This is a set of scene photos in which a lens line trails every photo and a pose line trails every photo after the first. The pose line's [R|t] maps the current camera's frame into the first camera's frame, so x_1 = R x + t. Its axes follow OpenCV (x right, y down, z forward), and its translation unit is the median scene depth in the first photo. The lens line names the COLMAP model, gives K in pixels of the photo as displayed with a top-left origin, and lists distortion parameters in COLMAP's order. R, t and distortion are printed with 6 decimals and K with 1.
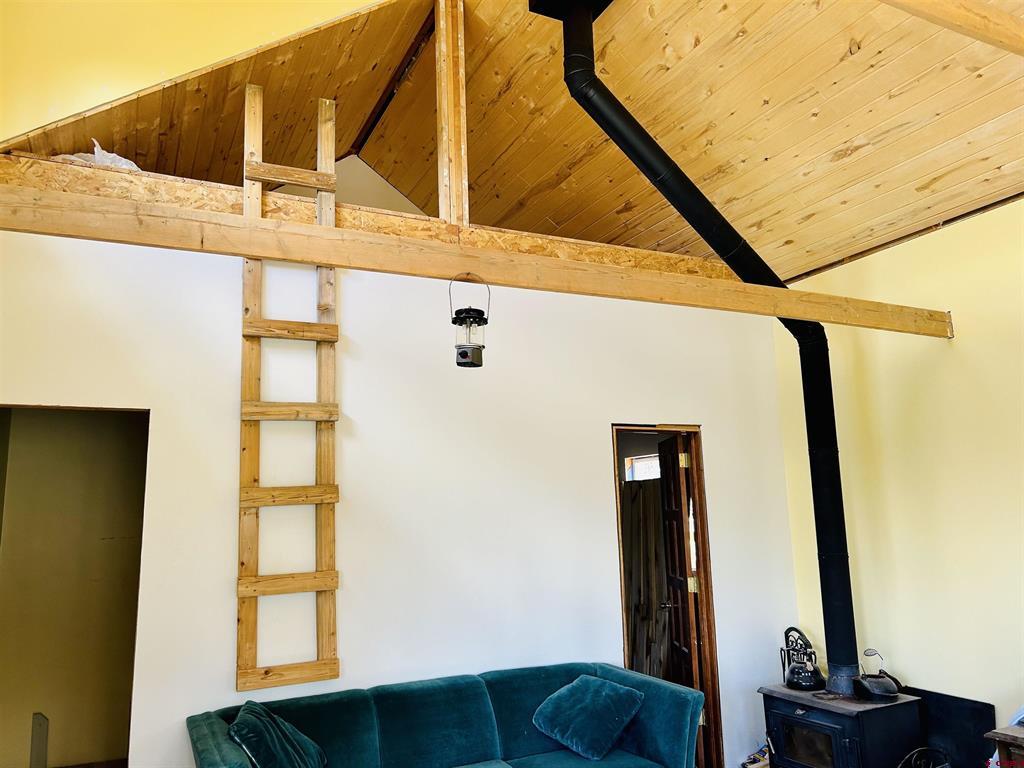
lens RADIAL K [[773.5, 0, 512.1], [0, 773.5, 379.9], [0, 0, 1]] dist [0.035509, -0.044922]
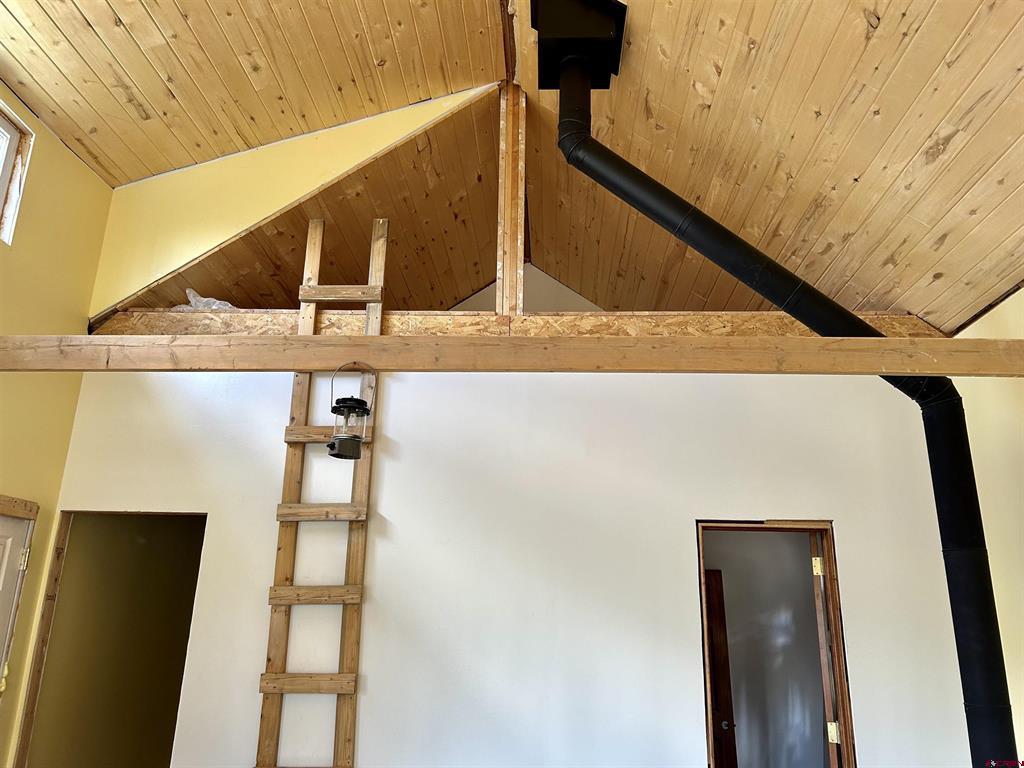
lens RADIAL K [[773.4, 0, 522.4], [0, 773.4, 387.3], [0, 0, 1]] dist [0.041194, -0.055465]
pose [[0.879354, -0.097712, -0.466036, 0.439738], [0.038254, 0.990052, -0.135400, 0.024975], [0.474630, 0.101237, 0.874344, 0.188643]]
